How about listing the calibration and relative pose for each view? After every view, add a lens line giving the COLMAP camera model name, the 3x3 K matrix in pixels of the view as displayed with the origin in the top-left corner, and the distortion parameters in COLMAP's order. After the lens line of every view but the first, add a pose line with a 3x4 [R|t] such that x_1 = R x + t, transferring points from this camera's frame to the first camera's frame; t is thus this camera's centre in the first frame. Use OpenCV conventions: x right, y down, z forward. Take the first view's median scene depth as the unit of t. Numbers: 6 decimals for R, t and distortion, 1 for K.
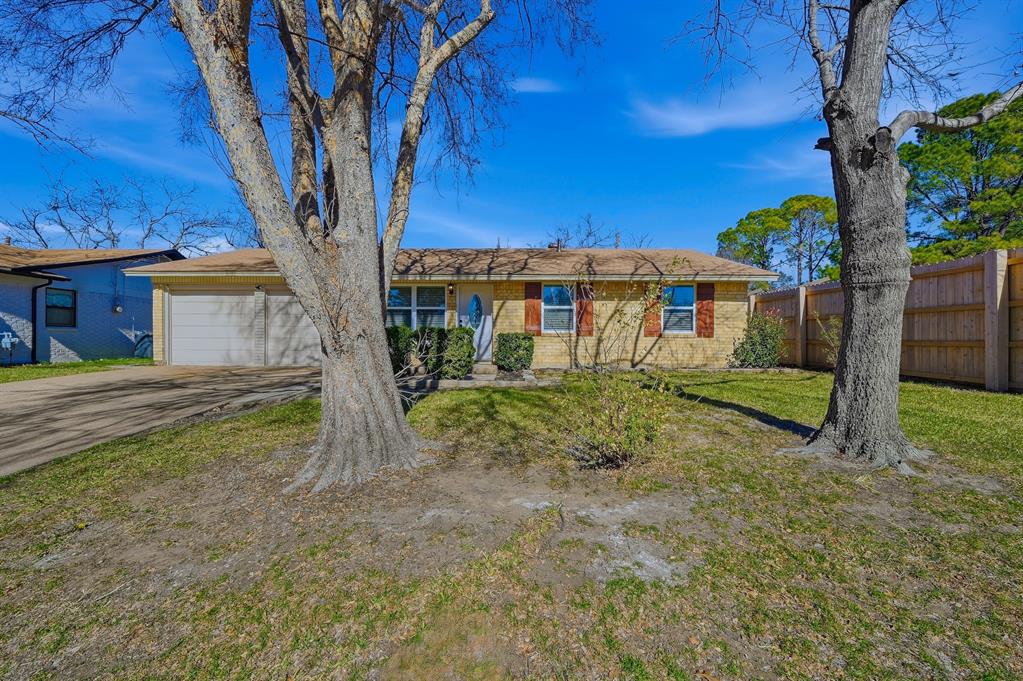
lens RADIAL K [[407.0, 0, 516.9], [0, 407.0, 342.7], [0, 0, 1]] dist [-0.002980, 0.000213]
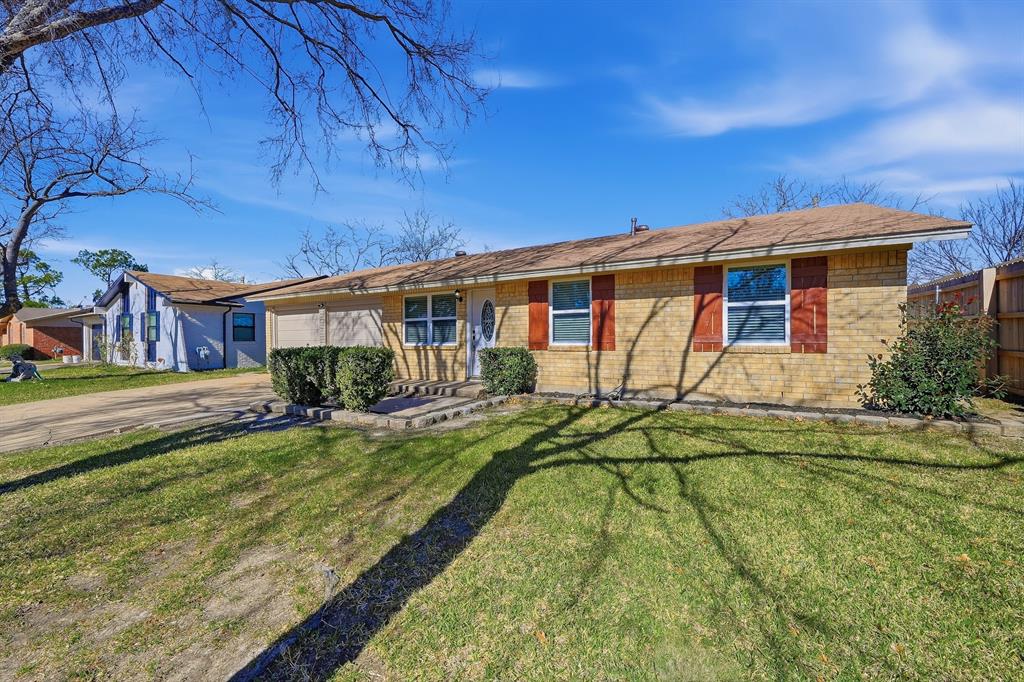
lens RADIAL K [[407.4, 0, 509.7], [0, 407.4, 340.2], [0, 0, 1]] dist [-0.002980, 0.000213]
pose [[0.878732, -0.011963, -0.477165, 0.358314], [0.010056, 0.999928, -0.006549, -0.030520], [0.477209, 0.000957, 0.878789, 0.289352]]
